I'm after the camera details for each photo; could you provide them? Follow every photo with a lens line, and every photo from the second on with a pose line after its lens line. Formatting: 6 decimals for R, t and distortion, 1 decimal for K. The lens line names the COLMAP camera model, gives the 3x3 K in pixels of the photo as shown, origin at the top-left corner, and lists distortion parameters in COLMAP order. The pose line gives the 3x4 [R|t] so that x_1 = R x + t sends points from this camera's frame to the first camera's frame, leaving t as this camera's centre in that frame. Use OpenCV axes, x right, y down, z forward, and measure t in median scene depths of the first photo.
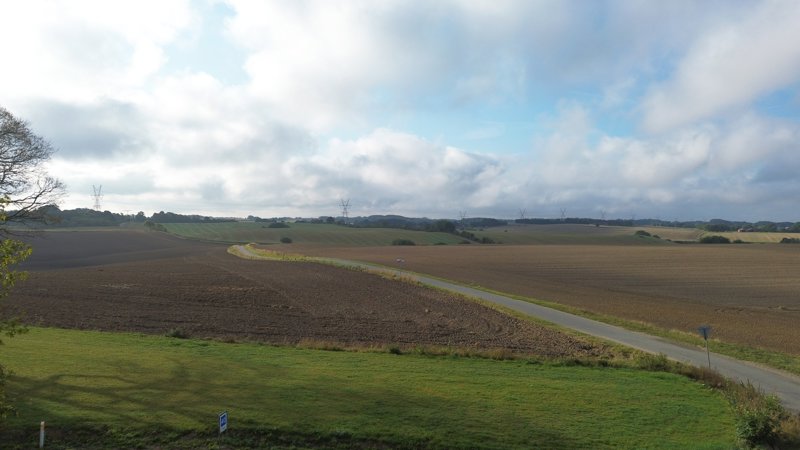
lens RADIAL K [[567.9, 0, 395.6], [0, 567.9, 225.2], [0, 0, 1]] dist [0.072619, -0.072025]
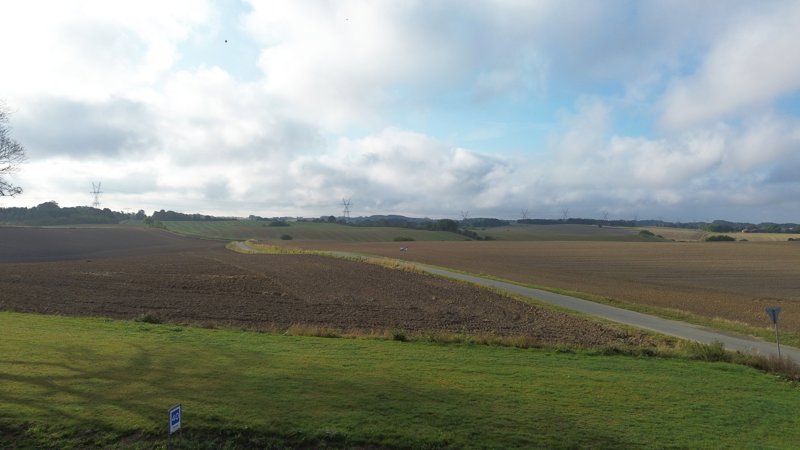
lens RADIAL K [[566.5, 0, 398.0], [0, 566.5, 221.0], [0, 0, 1]] dist [0.078432, -0.082833]
pose [[0.999983, 0.005522, 0.001722, -0.006135], [-0.005507, 0.999948, -0.008631, 0.052644], [-0.001769, 0.008621, 0.999961, 0.145403]]
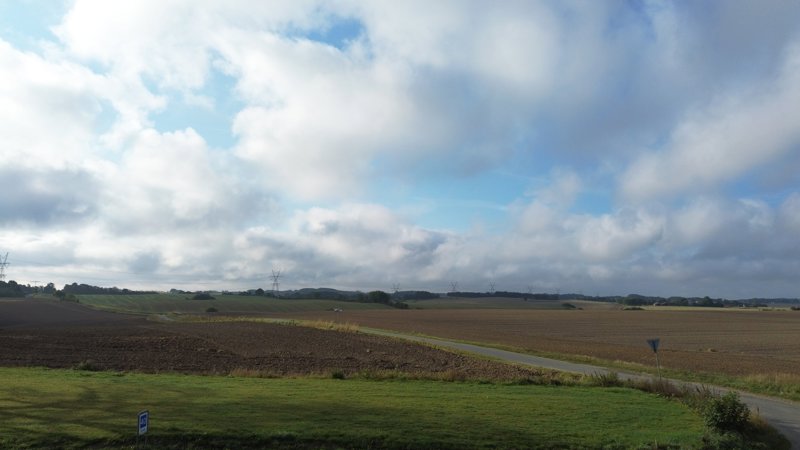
lens RADIAL K [[566.5, 0, 398.0], [0, 566.5, 221.0], [0, 0, 1]] dist [0.078432, -0.082833]
pose [[0.992492, 0.022108, 0.120293, -0.021025], [-0.005257, 0.990329, -0.138640, 0.097889], [-0.122195, 0.136967, 0.983010, 0.046407]]
